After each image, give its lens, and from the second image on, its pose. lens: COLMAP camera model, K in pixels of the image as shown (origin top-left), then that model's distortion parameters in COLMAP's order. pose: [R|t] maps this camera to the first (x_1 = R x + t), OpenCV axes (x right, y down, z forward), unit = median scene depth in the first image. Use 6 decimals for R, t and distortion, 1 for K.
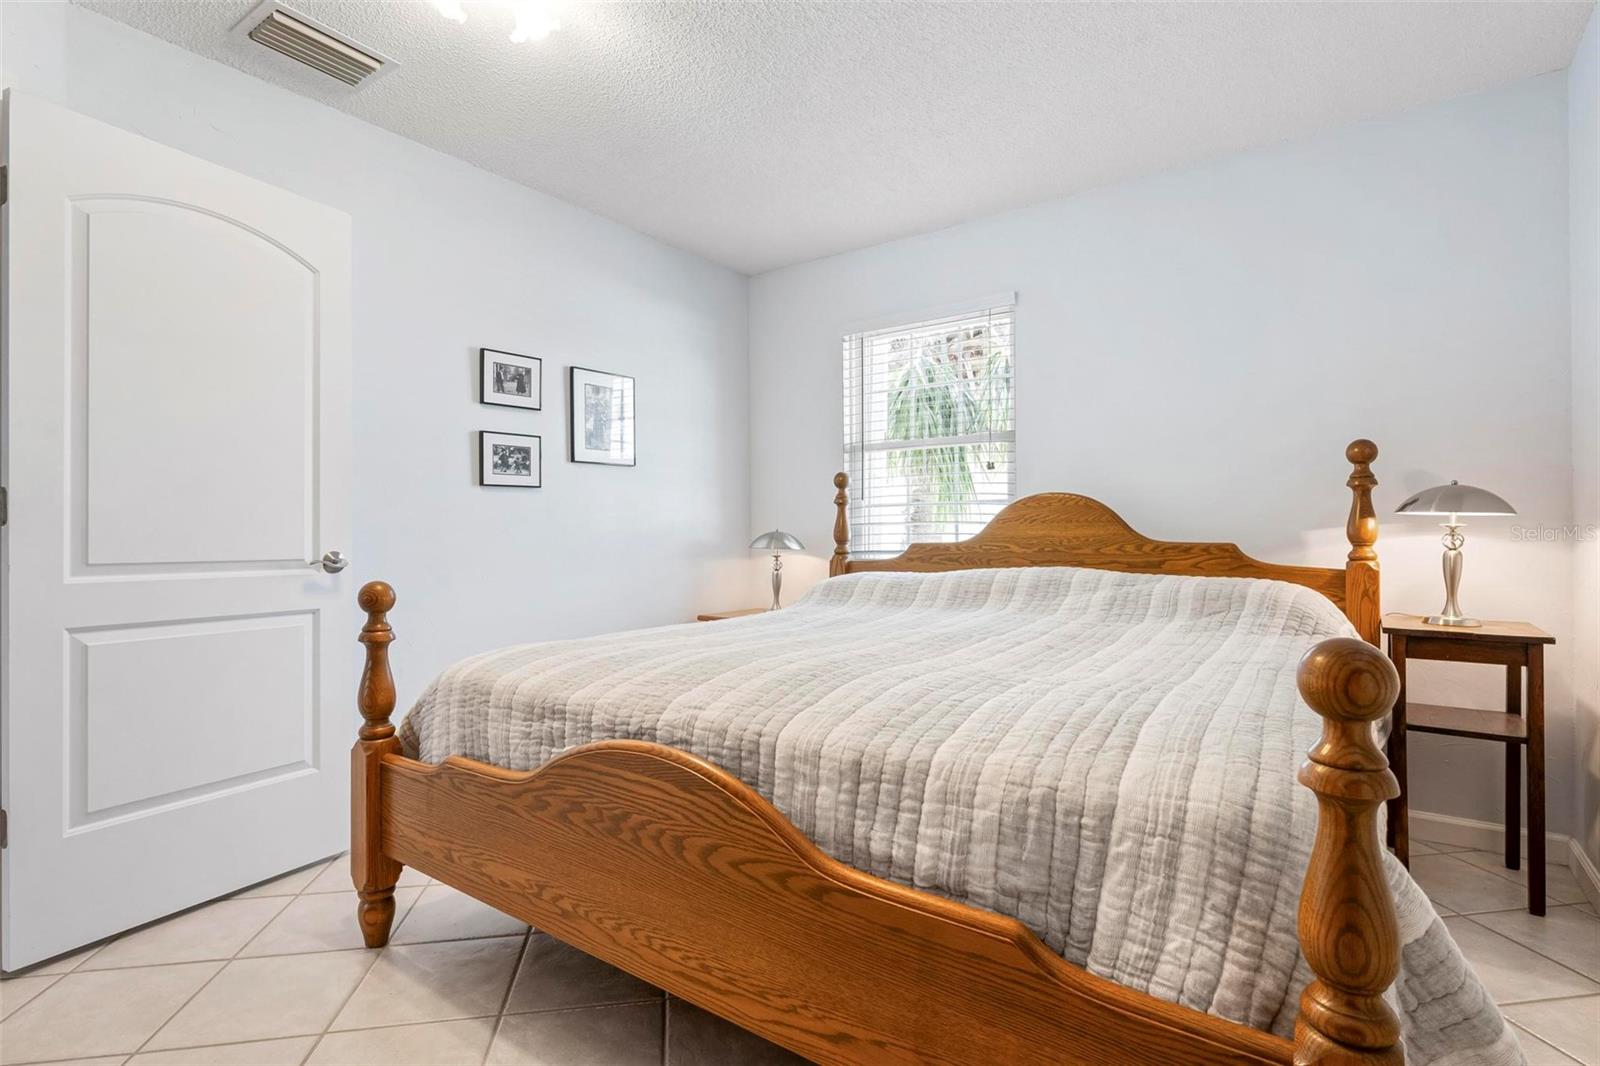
lens RADIAL K [[764.5, 0, 791.8], [0, 764.5, 541.0], [0, 0, 1]] dist [-0.002717, -0.000263]
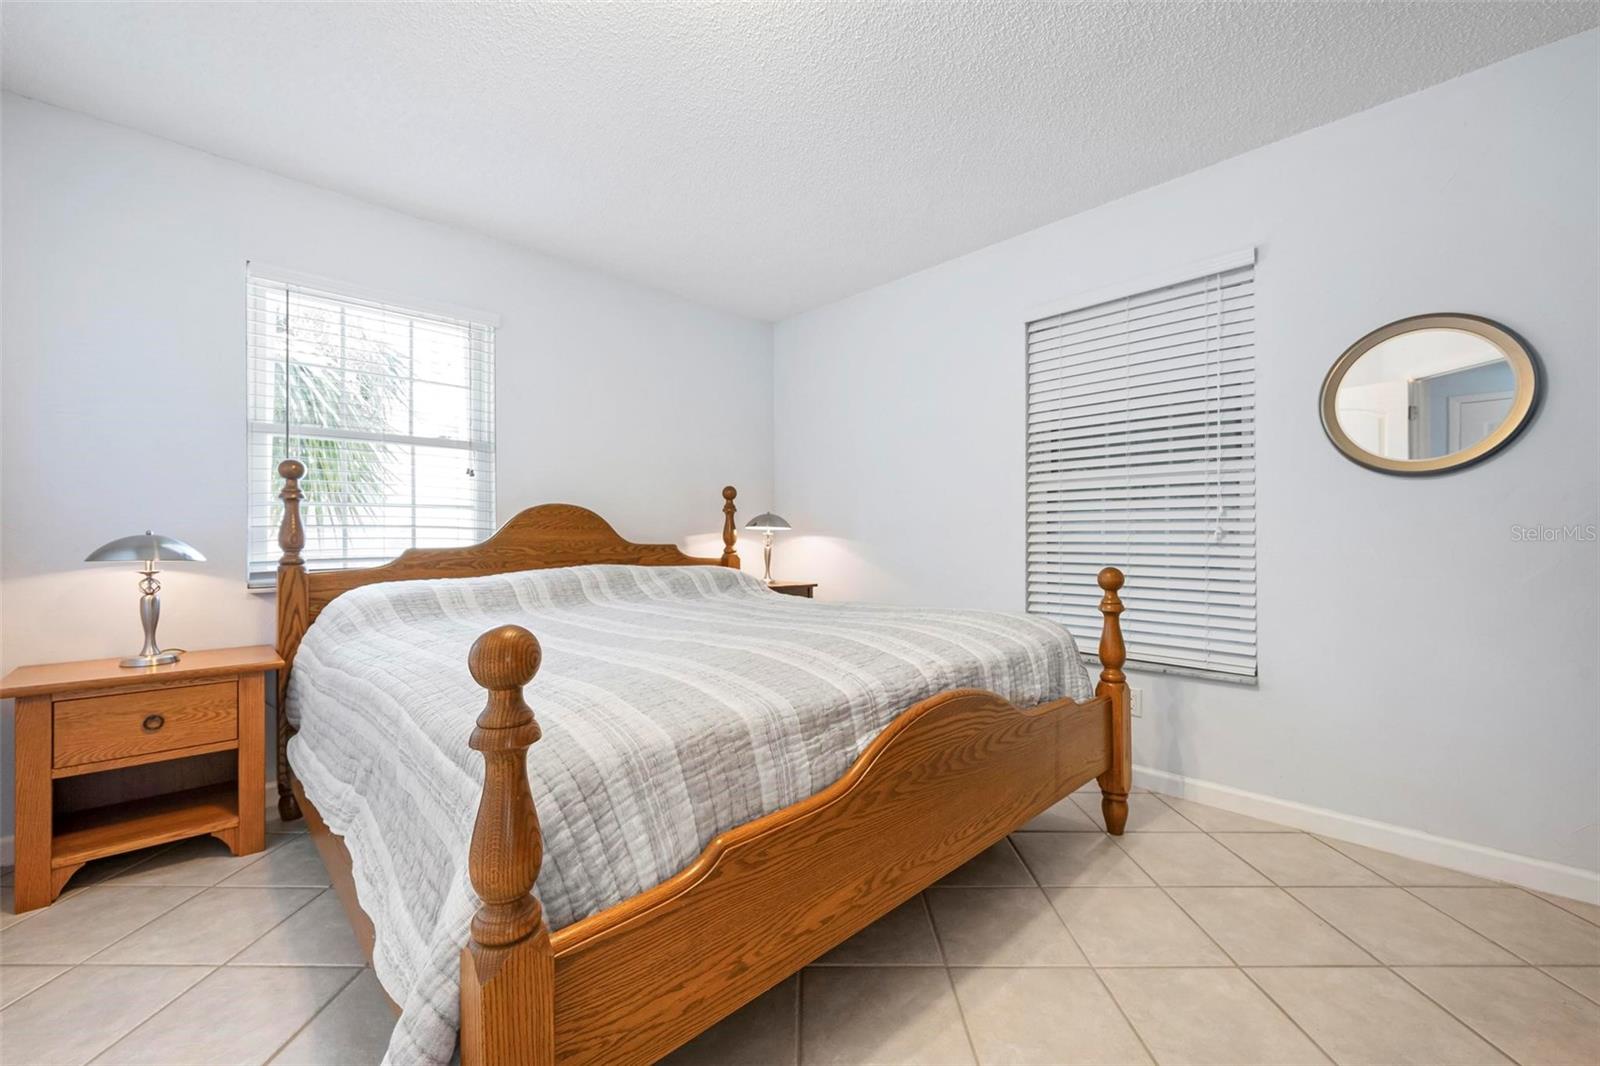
lens RADIAL K [[653.2, 0, 788.9], [0, 653.2, 531.4], [0, 0, 1]] dist [-0.002714, -0.000499]
pose [[0.184413, 0.011158, 0.982786, -0.753891], [0.010784, 0.999852, -0.013376, -0.003094], [-0.982790, 0.013065, 0.184265, 0.583666]]
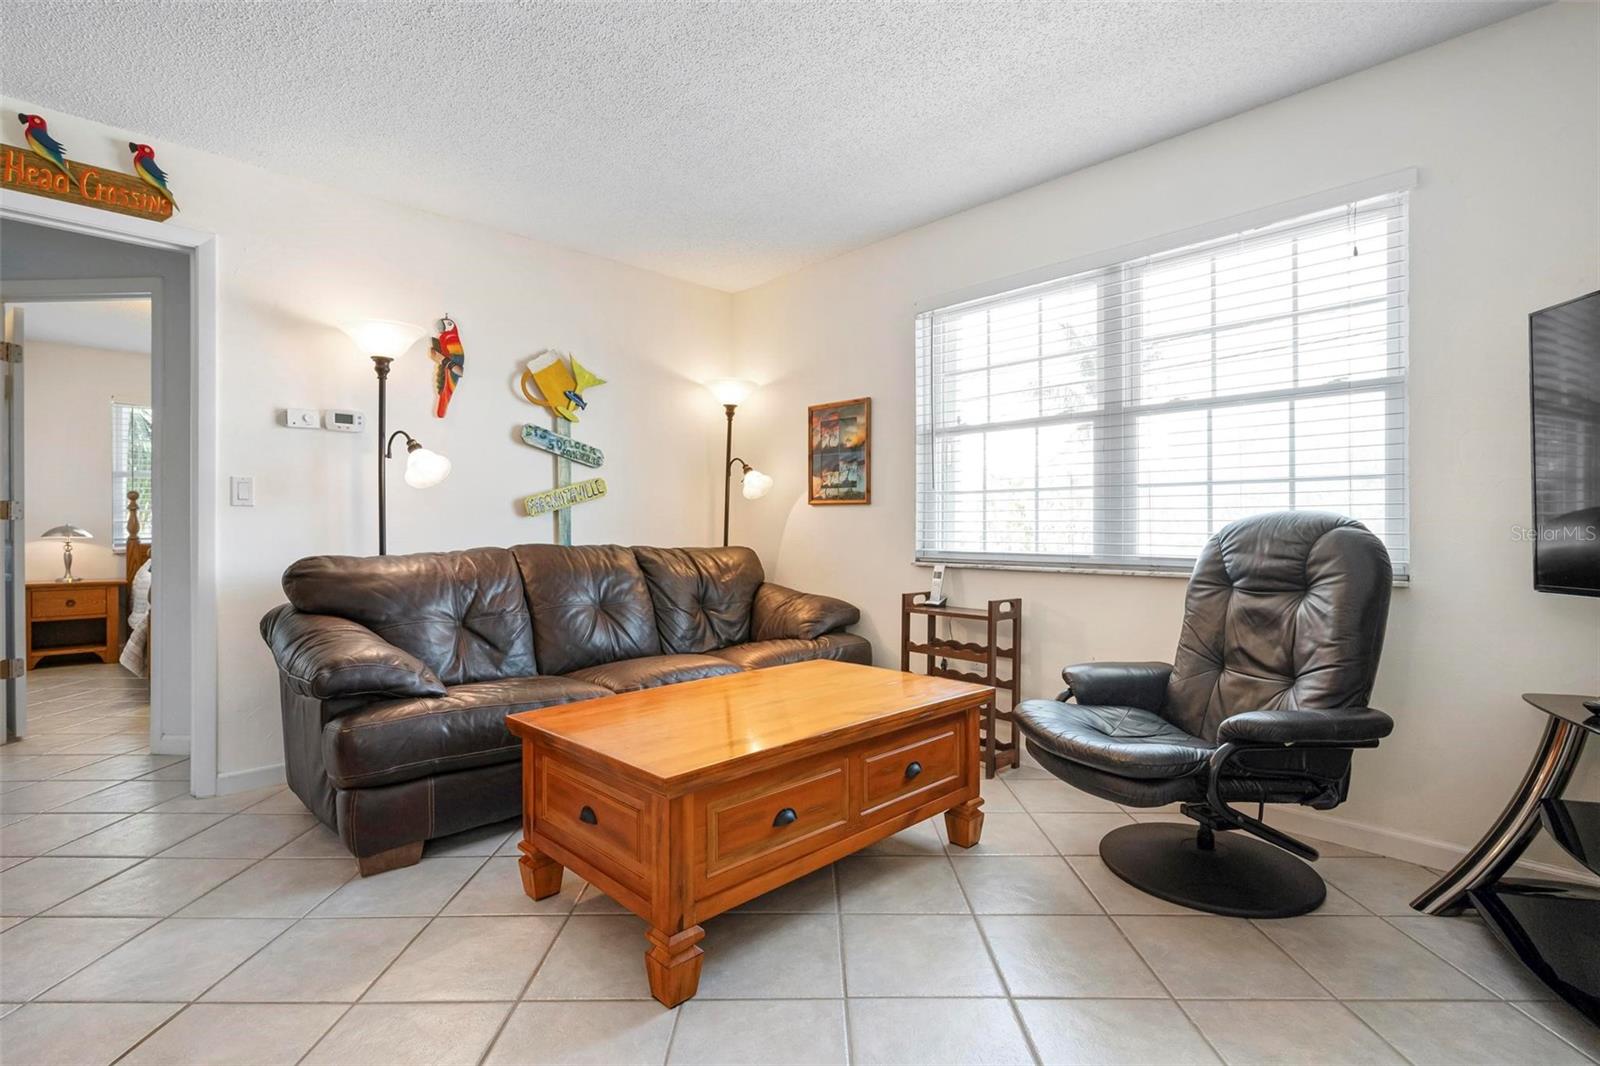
lens RADIAL K [[764.5, 0, 793.0], [0, 764.5, 528.7], [0, 0, 1]] dist [-0.002717, -0.000263]
pose [[0.174405, 0.009208, 0.984631, -2.016368], [0.004207, 0.999940, -0.010097, 0.023874], [-0.984665, 0.005903, 0.174356, -1.072419]]
